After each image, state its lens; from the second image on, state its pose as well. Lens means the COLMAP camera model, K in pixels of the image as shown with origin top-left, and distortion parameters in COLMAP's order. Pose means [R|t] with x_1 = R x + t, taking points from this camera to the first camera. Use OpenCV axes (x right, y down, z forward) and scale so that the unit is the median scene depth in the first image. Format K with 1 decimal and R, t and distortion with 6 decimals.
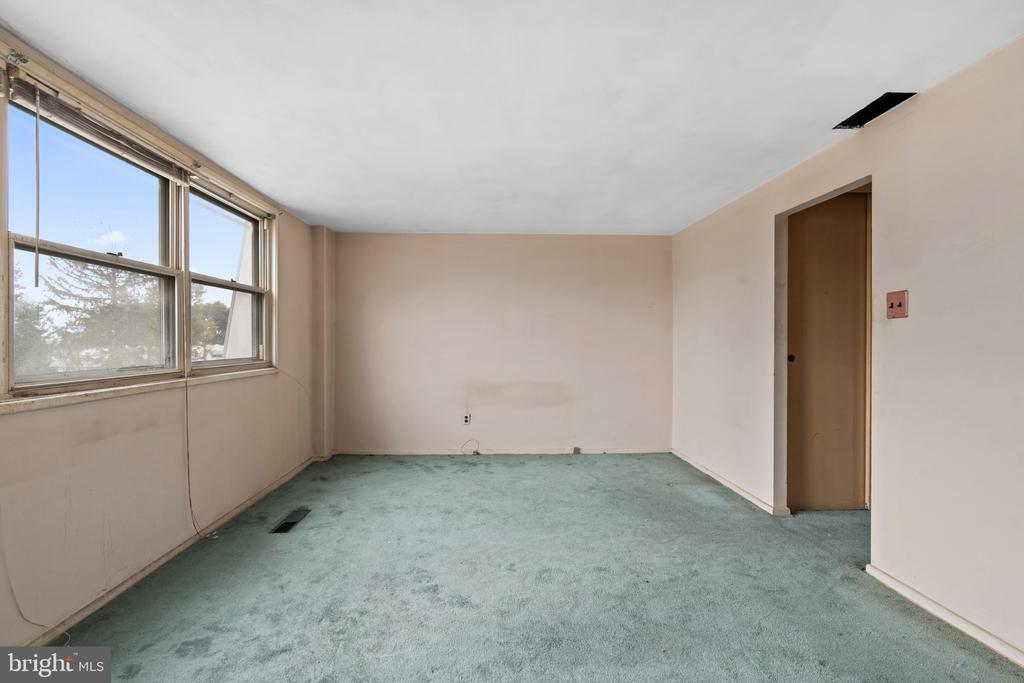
lens RADIAL K [[458.0, 0, 511.9], [0, 458.0, 333.5], [0, 0, 1]] dist [-0.001107, 0.000253]
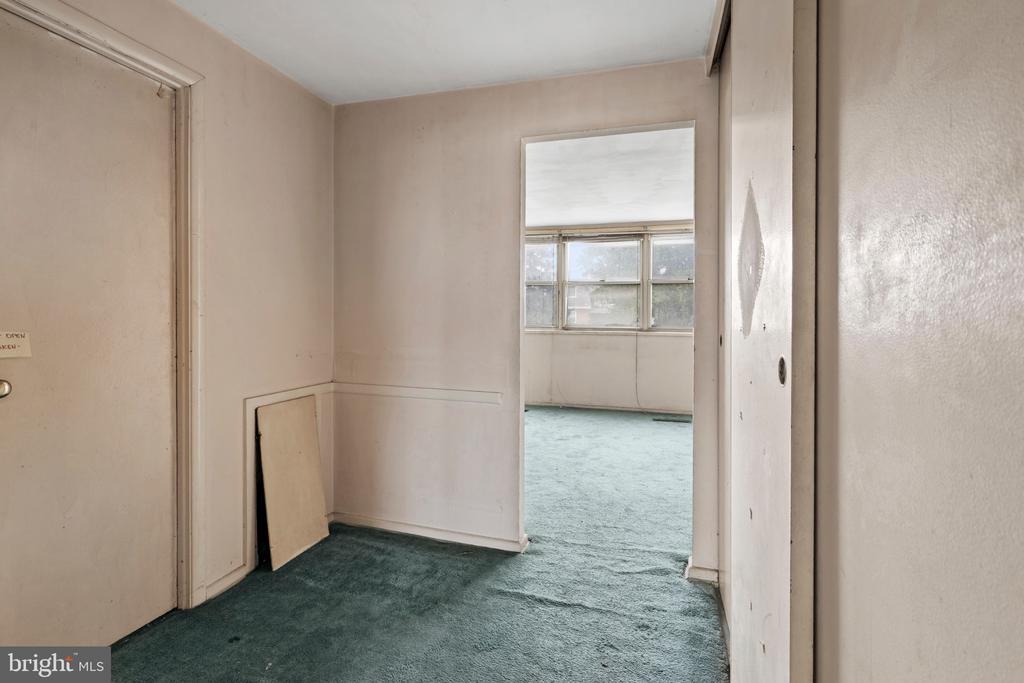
lens RADIAL K [[458.0, 0, 511.9], [0, 458.0, 333.5], [0, 0, 1]] dist [-0.001107, 0.000253]
pose [[-0.346473, 0.016811, -0.937909, 1.491163], [-0.002005, 0.999824, 0.018661, 0.068590], [0.938058, 0.008347, -0.346378, 1.199006]]
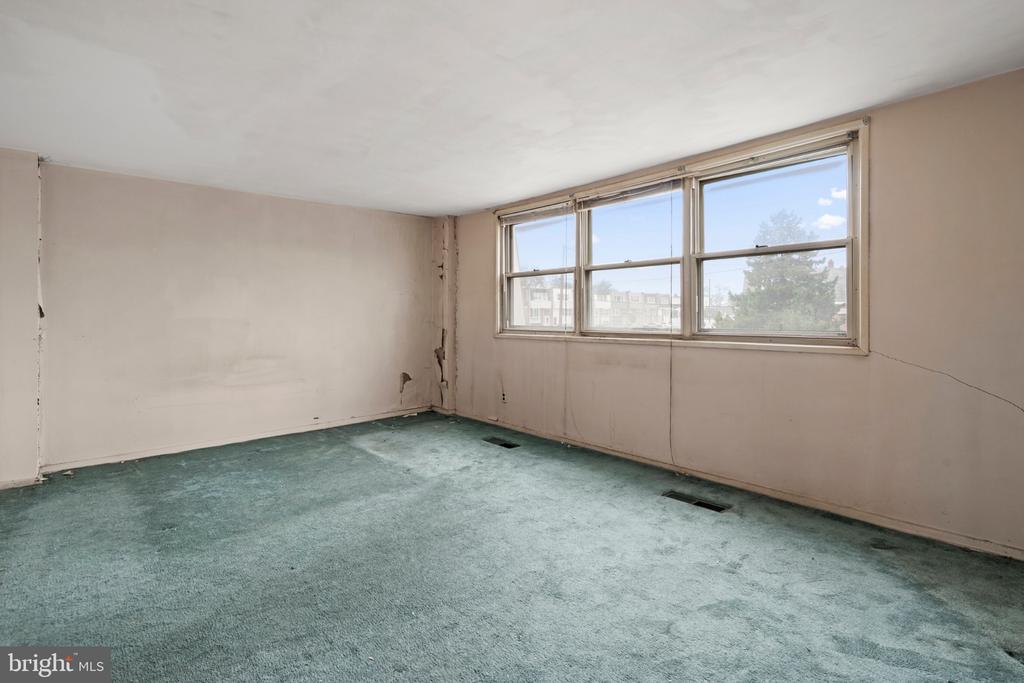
lens RADIAL K [[458.0, 0, 511.9], [0, 458.0, 333.5], [0, 0, 1]] dist [-0.001107, 0.000253]
pose [[-0.773484, -0.005604, -0.633791, 0.468390], [-0.011208, 0.999925, 0.004838, 0.079625], [0.633717, 0.010846, -0.773489, 1.730556]]
